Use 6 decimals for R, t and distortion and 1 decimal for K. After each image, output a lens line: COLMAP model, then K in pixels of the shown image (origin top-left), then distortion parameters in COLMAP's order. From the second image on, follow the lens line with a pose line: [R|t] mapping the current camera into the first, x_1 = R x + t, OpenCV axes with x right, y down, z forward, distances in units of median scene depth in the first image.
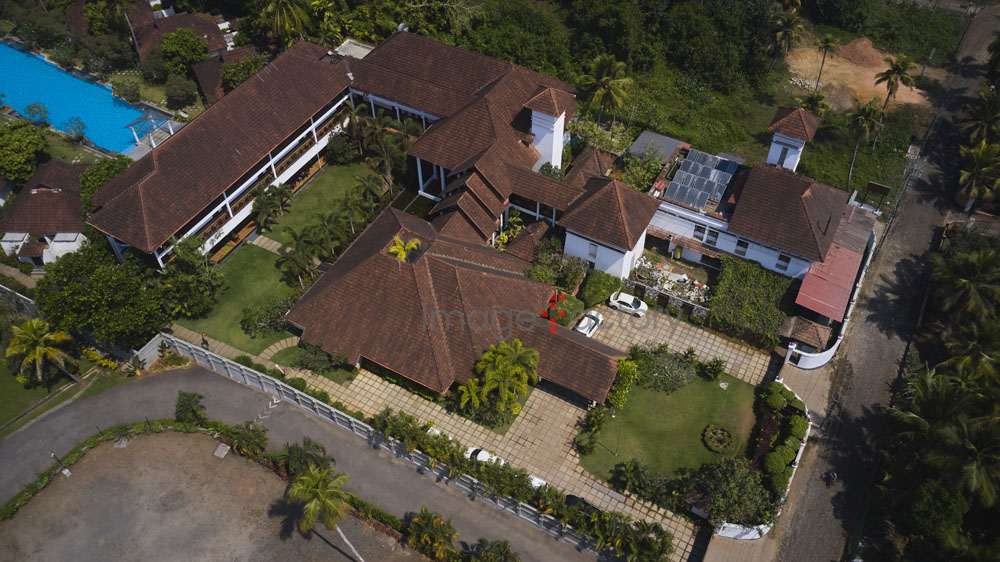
lens RADIAL K [[794.2, 0, 500.0], [0, 794.2, 281.0], [0, 0, 1]] dist [-0.009804, 0.002588]
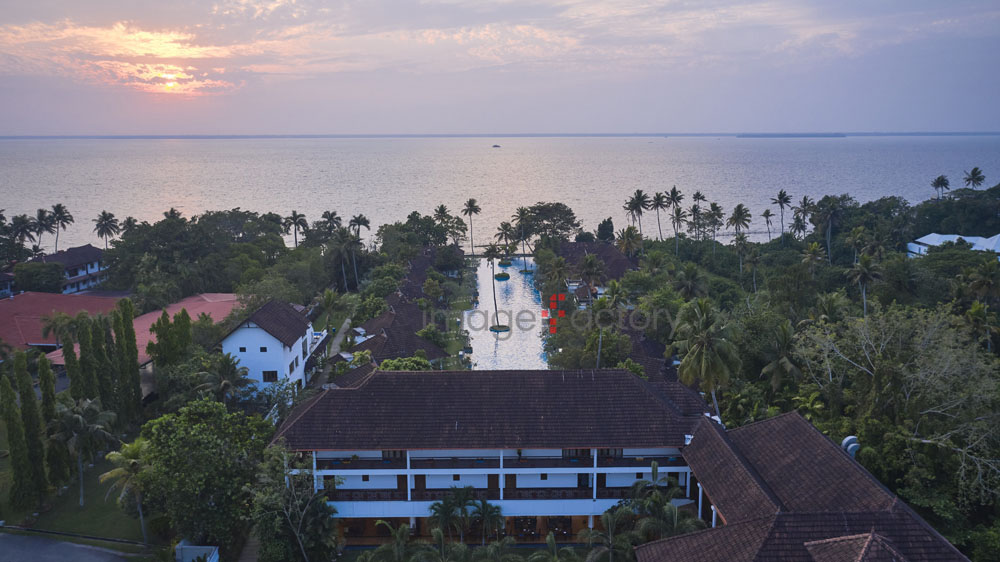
lens RADIAL K [[794.2, 0, 500.0], [0, 794.2, 281.0], [0, 0, 1]] dist [-0.009804, 0.002588]
pose [[0.496395, 0.158406, -0.853522, 0.263698], [-0.642468, 0.728256, -0.238492, -0.095866], [0.583803, 0.666747, 0.463274, 0.508143]]
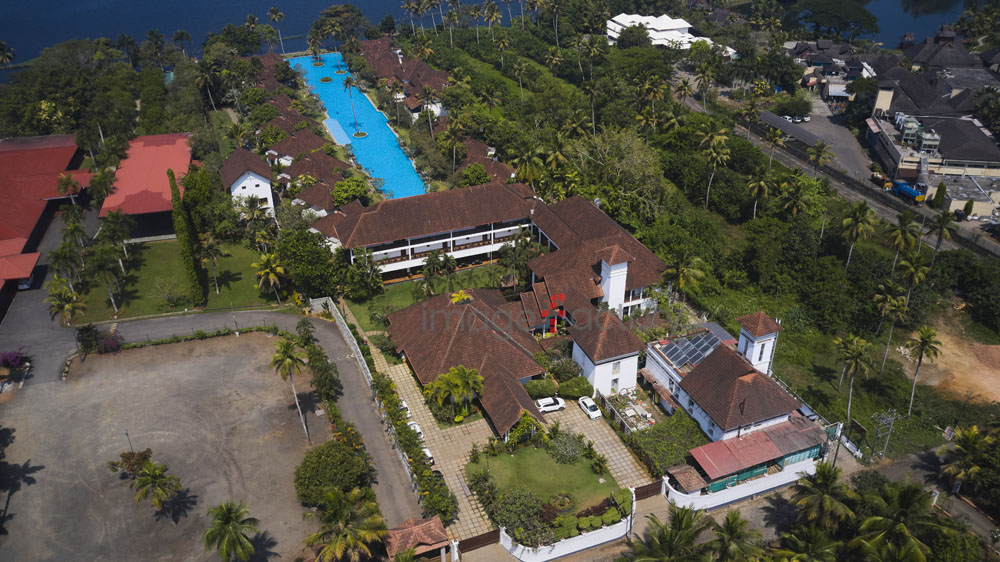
lens RADIAL K [[798.7, 0, 500.0], [0, 798.7, 281.0], [0, 0, 1]] dist [-0.002467, 0.008894]
pose [[0.775964, 0.321906, -0.542453, 0.582458], [-0.467629, 0.870719, -0.152222, 0.098156], [0.423323, 0.371786, 0.826180, -0.176629]]
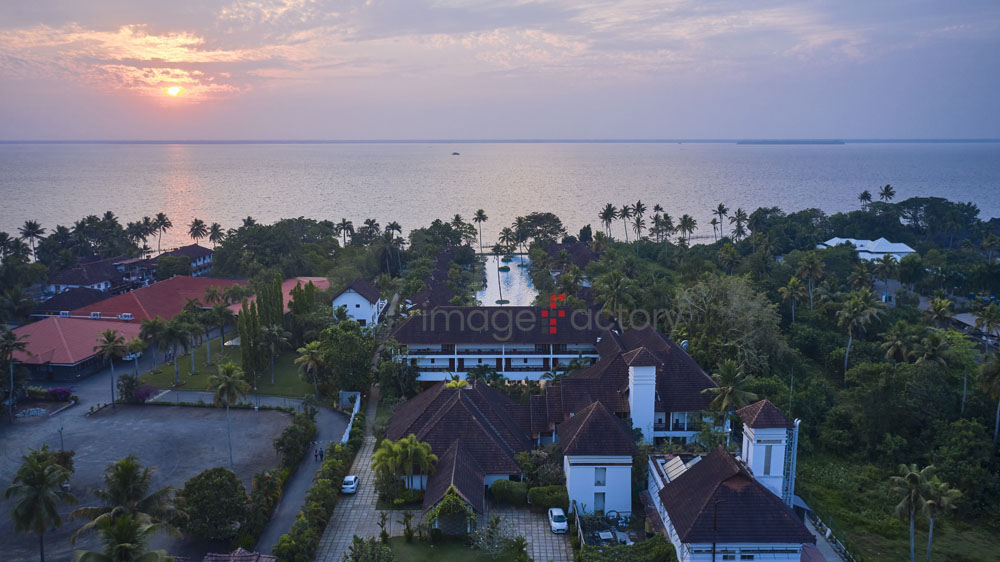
lens RADIAL K [[798.7, 0, 500.0], [0, 798.7, 281.0], [0, 0, 1]] dist [-0.002467, 0.008894]
pose [[0.493023, 0.154813, -0.856131, 0.805678], [-0.645722, 0.724600, -0.240826, 0.084982], [0.583070, 0.671556, 0.457211, 0.246094]]
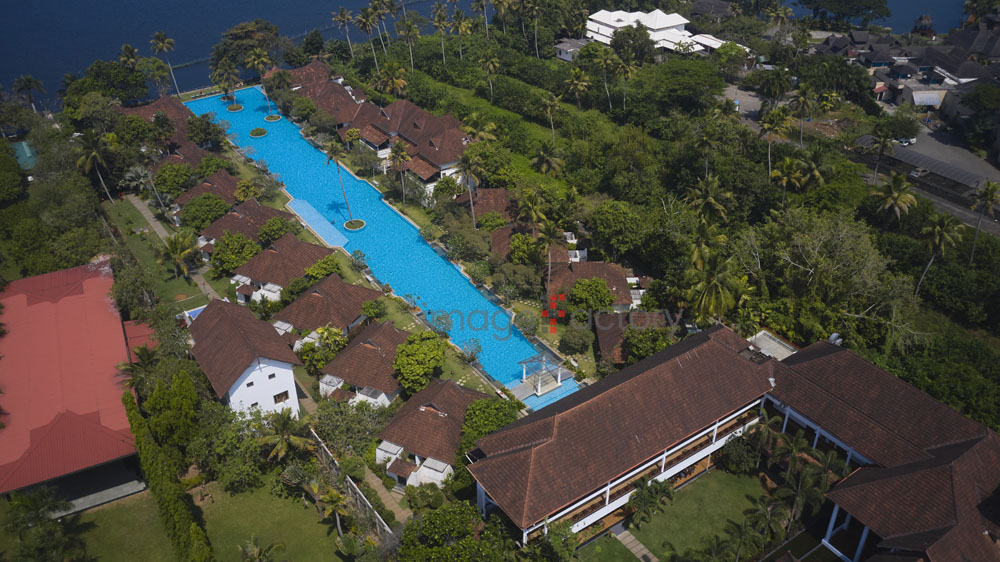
lens RADIAL K [[788.9, 0, 495.4], [0, 788.9, 280.6], [0, 0, 1]] dist [-0.002613, 0.003599]
pose [[0.896244, 0.235928, -0.375612, -0.157909], [-0.327282, 0.923305, -0.200981, -0.083508], [0.299388, 0.303059, 0.904722, 0.079142]]
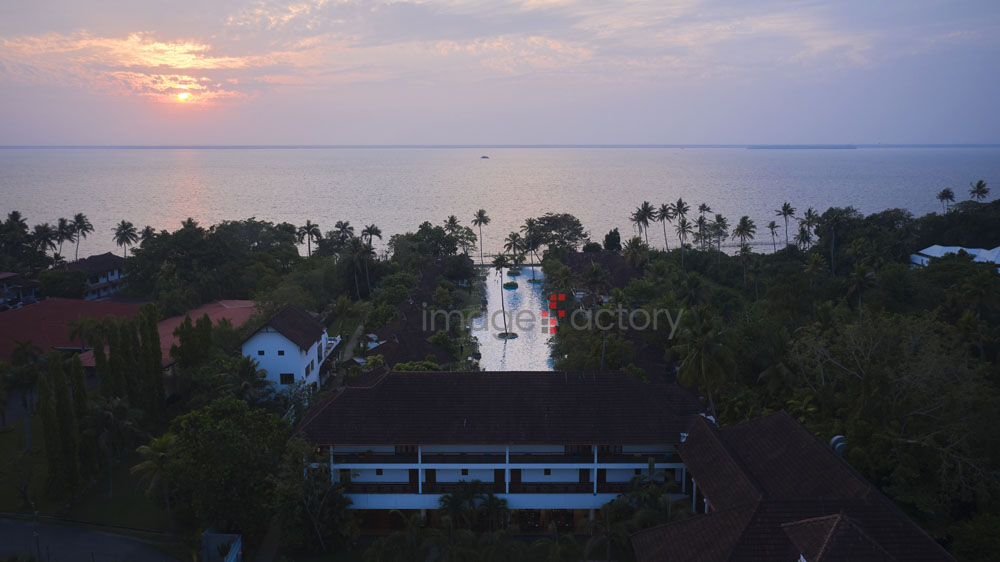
lens RADIAL K [[794.2, 0, 500.0], [0, 794.2, 281.0], [0, 0, 1]] dist [-0.009804, 0.002588]
pose [[0.485176, 0.149225, -0.861589, 0.301348], [-0.648741, 0.722090, -0.240254, -0.084683], [0.586293, 0.675514, 0.447149, 0.492949]]
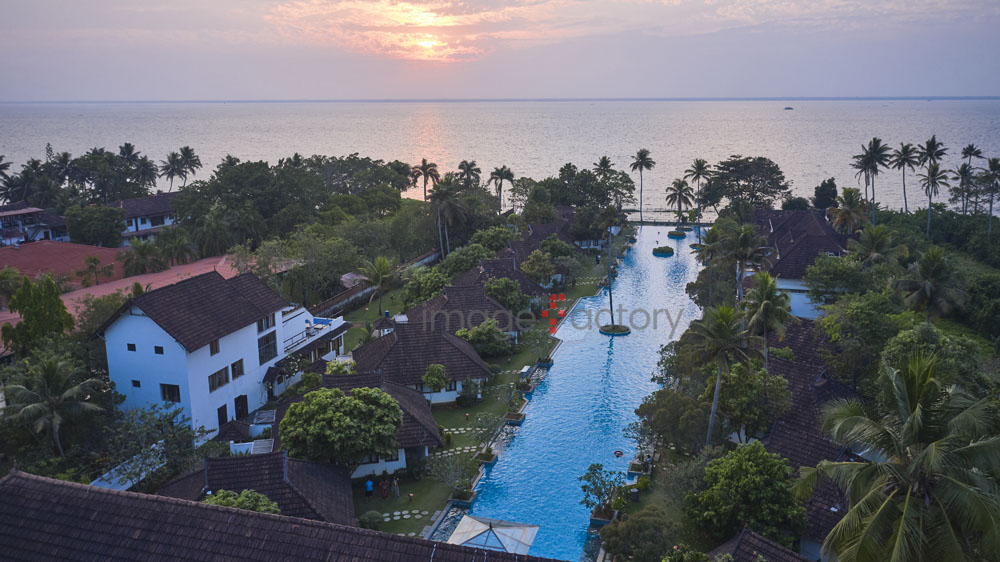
lens RADIAL K [[790.8, 0, 500.8], [0, 790.8, 263.3], [0, 0, 1]] dist [-0.004620, 0.005579]
pose [[0.218989, 0.197653, -0.955498, -0.073382], [-0.721373, 0.692193, -0.022145, -0.304825], [0.657012, 0.694120, 0.294164, 0.794751]]
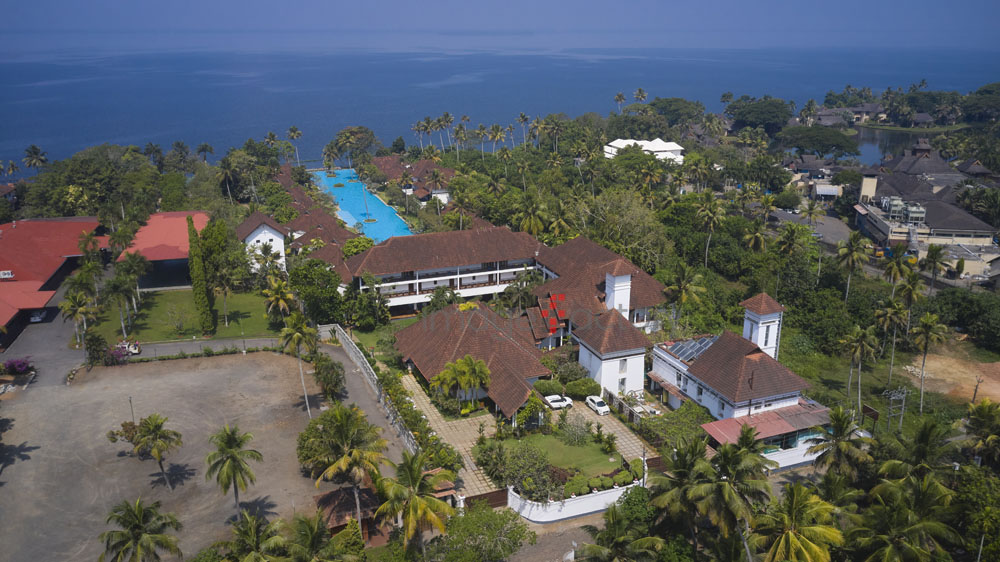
lens RADIAL K [[798.7, 0, 500.0], [0, 798.7, 281.0], [0, 0, 1]] dist [-0.002467, 0.008894]
pose [[0.774670, 0.195836, -0.601278, 0.656254], [-0.471502, 0.812493, -0.342841, 0.323867], [0.421393, 0.549093, 0.721751, -0.084171]]
